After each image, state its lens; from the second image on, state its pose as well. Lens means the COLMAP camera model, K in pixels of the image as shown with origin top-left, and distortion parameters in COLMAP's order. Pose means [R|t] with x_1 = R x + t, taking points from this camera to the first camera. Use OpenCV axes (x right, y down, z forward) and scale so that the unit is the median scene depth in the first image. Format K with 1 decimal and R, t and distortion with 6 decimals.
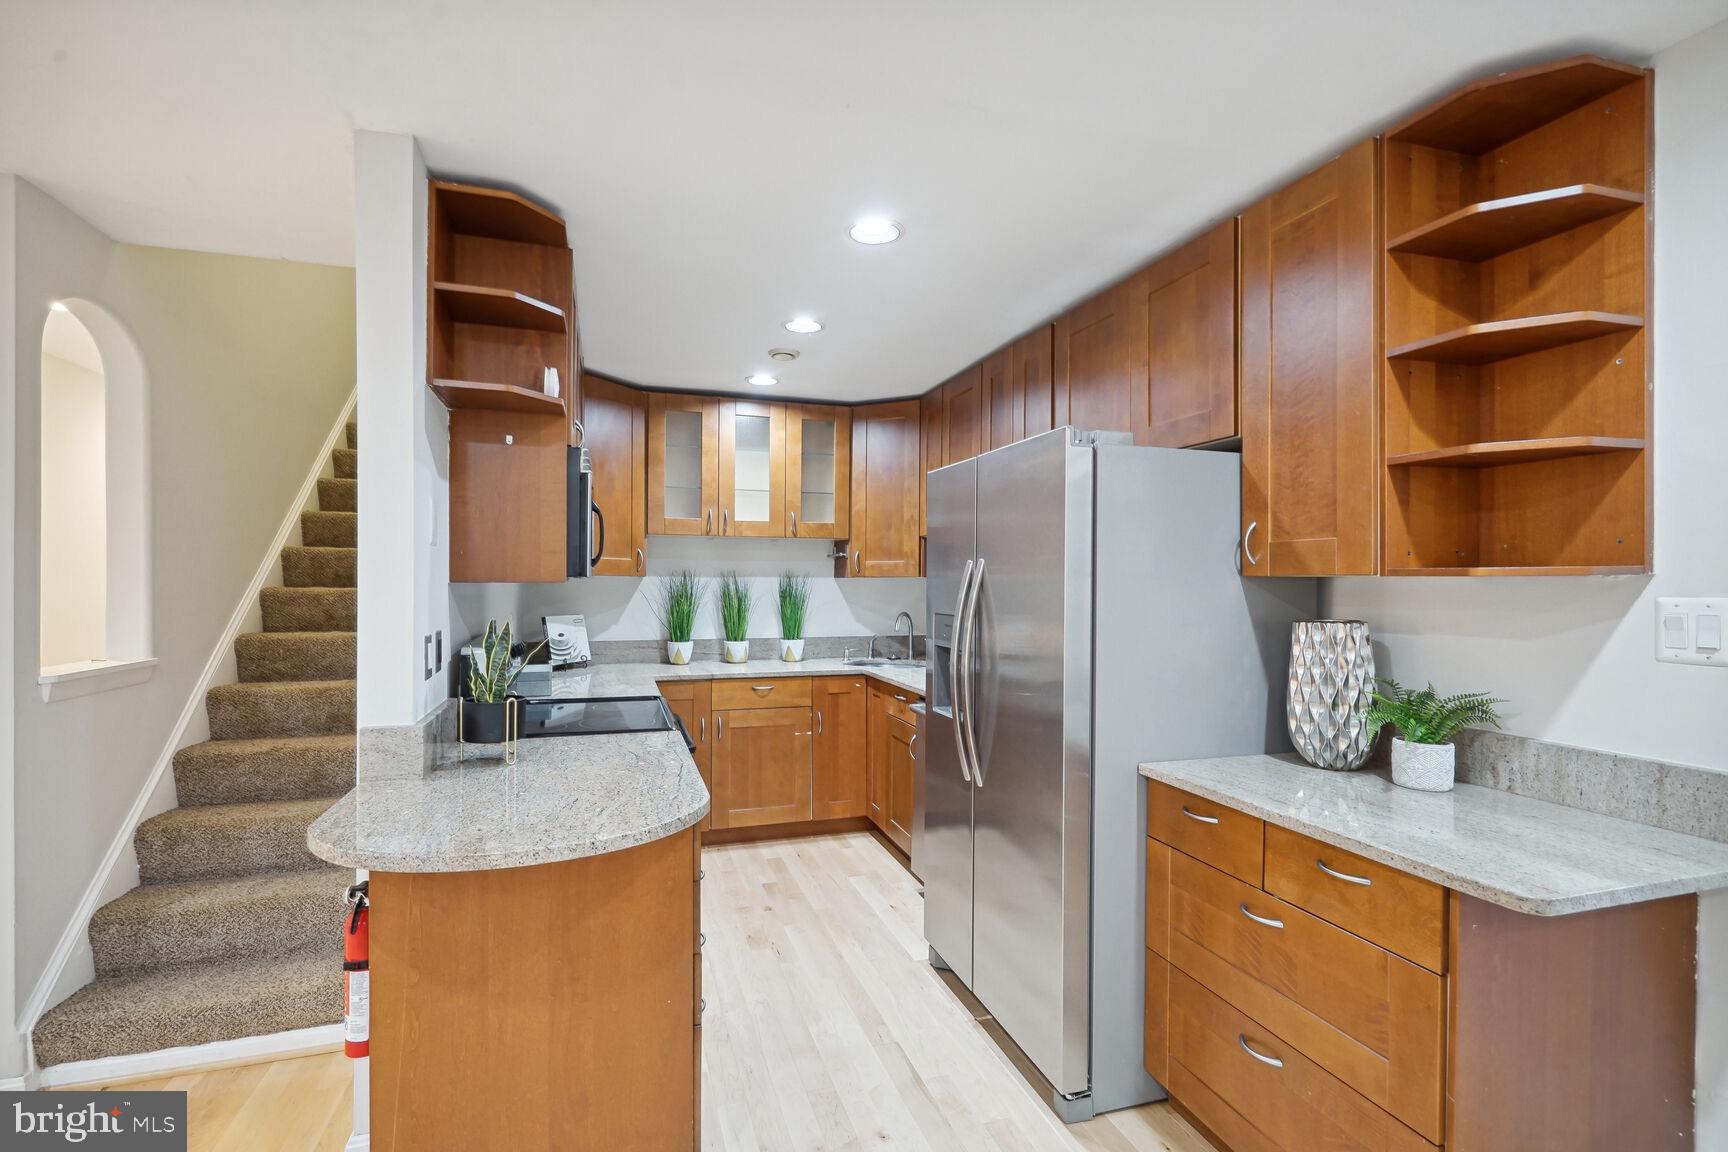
lens RADIAL K [[793.9, 0, 852.7], [0, 793.9, 580.3], [0, 0, 1]] dist [-0.002593, 0.001163]
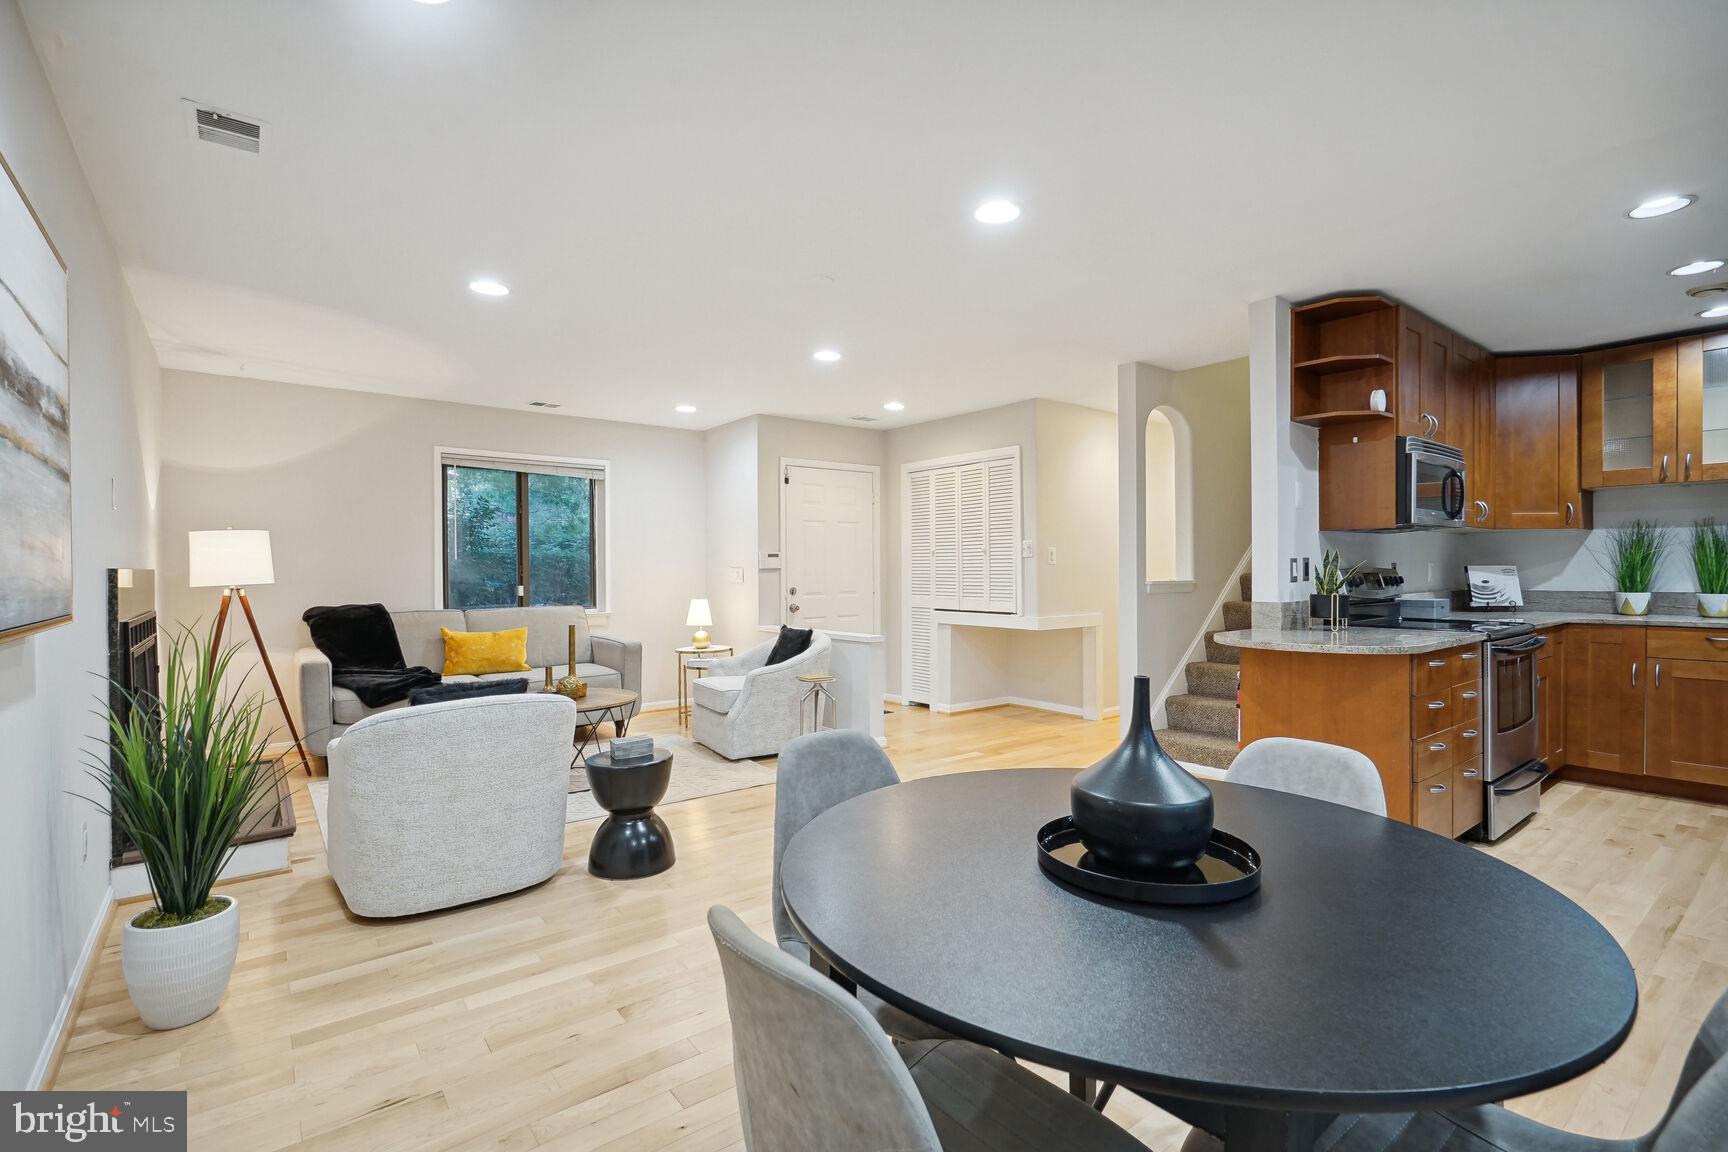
lens RADIAL K [[793.9, 0, 847.4], [0, 793.9, 577.4], [0, 0, 1]] dist [-0.002593, 0.001163]
pose [[0.348042, 0.004003, -0.937470, 0.459685], [0.009749, 0.999921, 0.007889, 0.050133], [0.937428, -0.011885, 0.347976, -0.335250]]
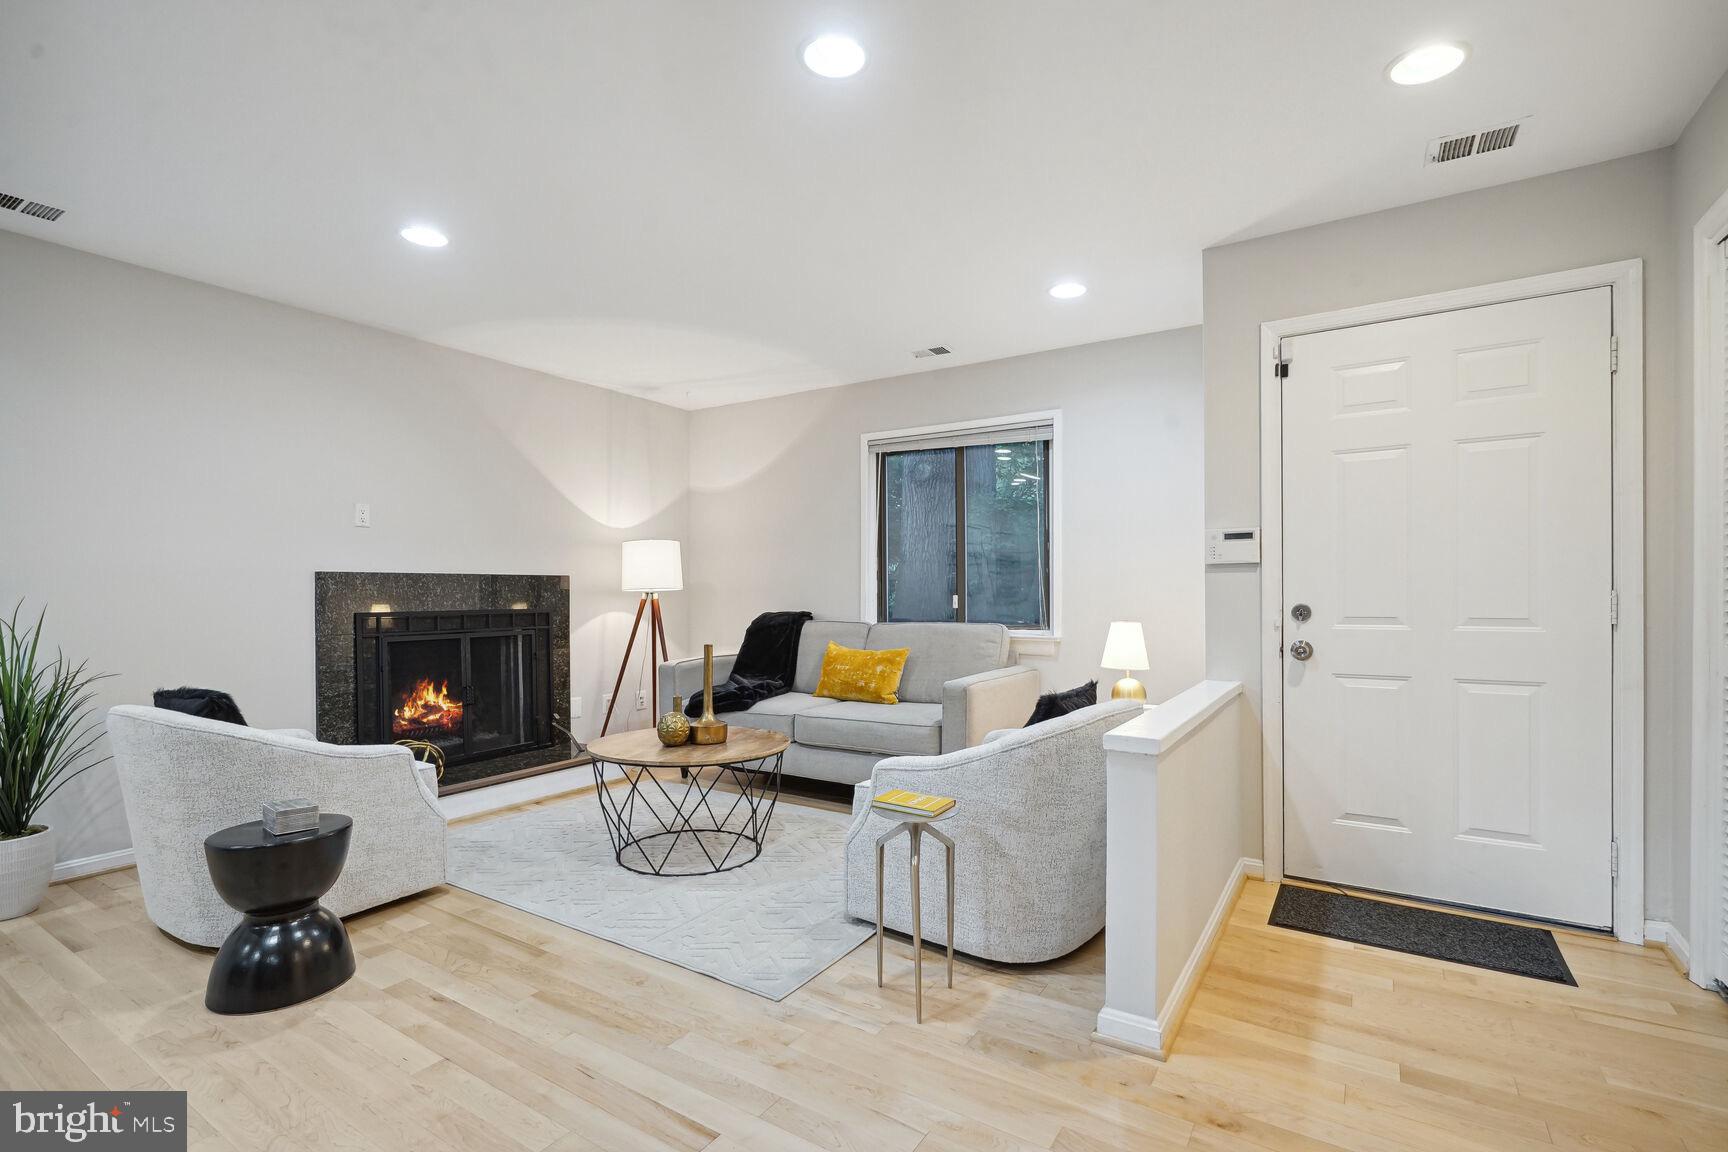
lens RADIAL K [[793.9, 0, 846.6], [0, 793.9, 598.4], [0, 0, 1]] dist [-0.002593, 0.001163]
pose [[-0.765920, 0.003549, -0.642926, -0.392105], [0.002953, 0.999994, 0.002002, 0.076521], [0.642929, -0.000365, -0.765926, 0.494929]]
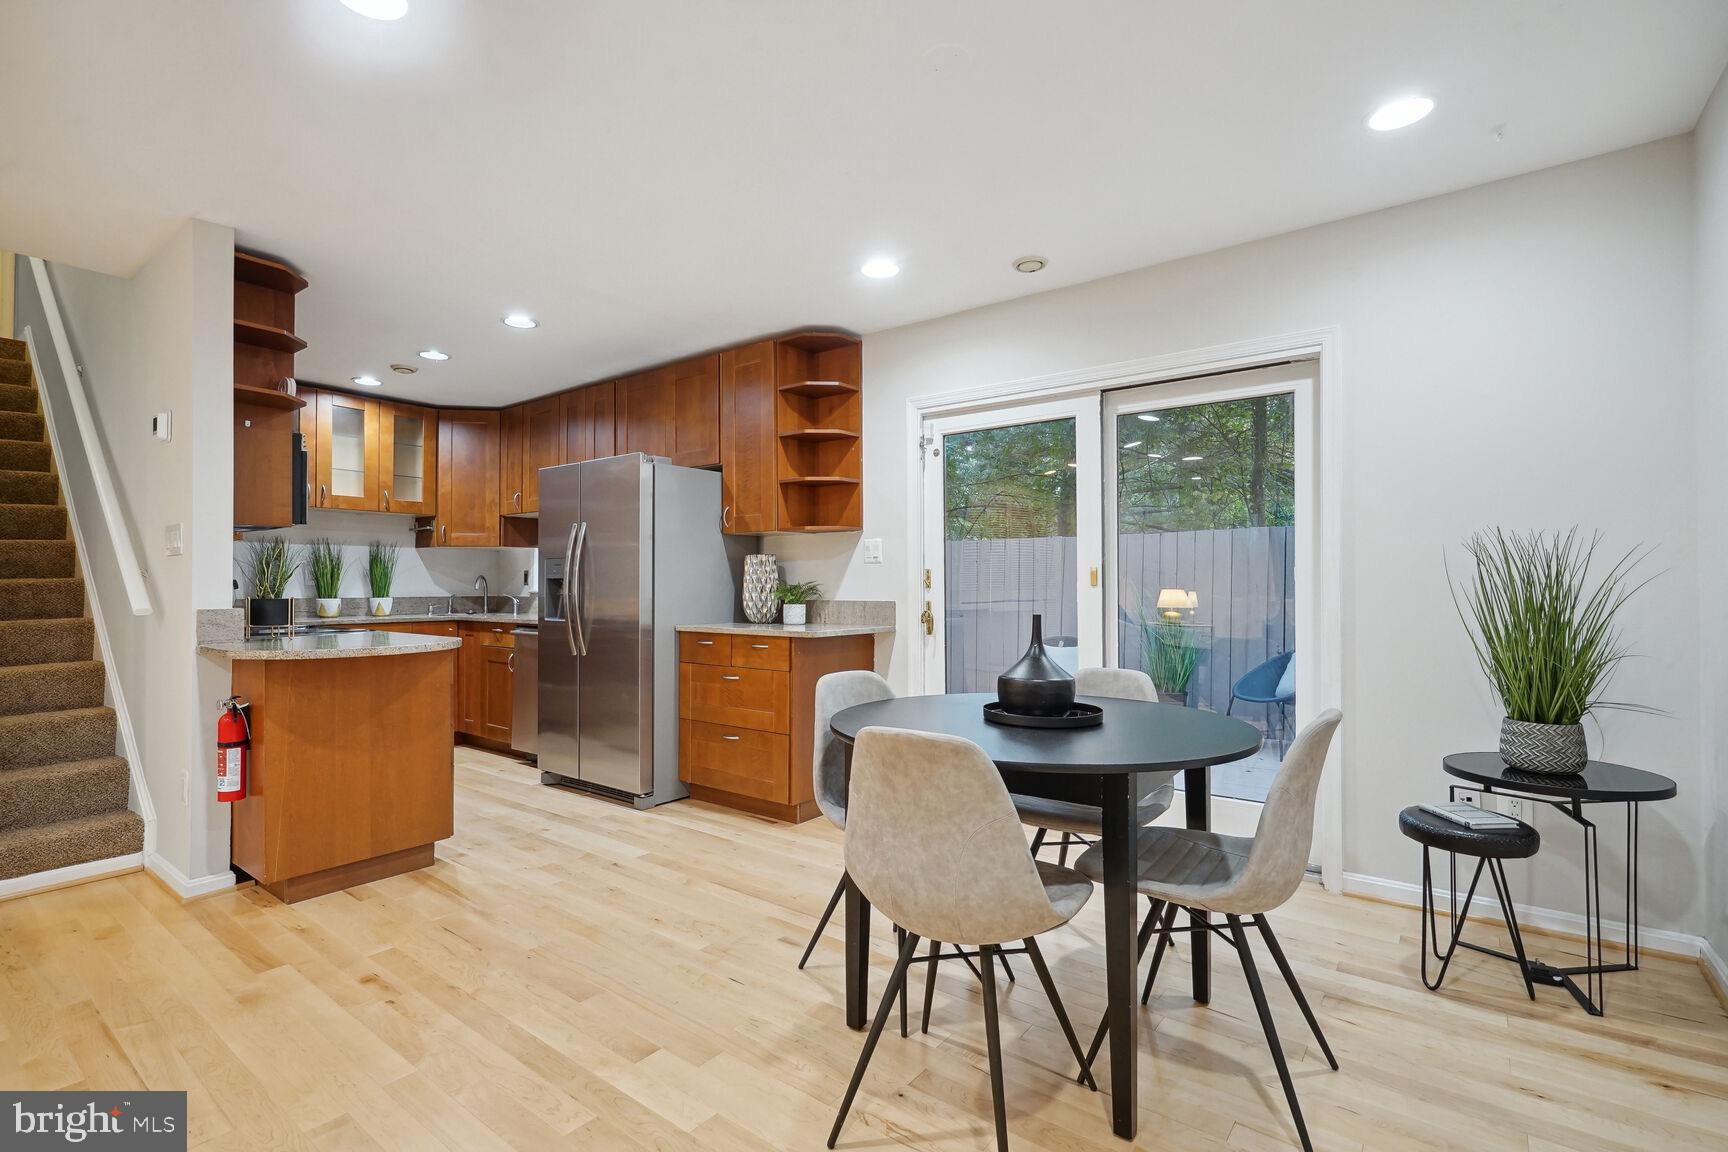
lens RADIAL K [[793.9, 0, 853.2], [0, 793.9, 580.0], [0, 0, 1]] dist [-0.002593, 0.001163]
pose [[0.815698, -0.002555, 0.578473, -0.240259], [0.005327, 0.999981, -0.003095, 0.071436], [-0.578454, 0.005606, 0.815696, -0.496334]]
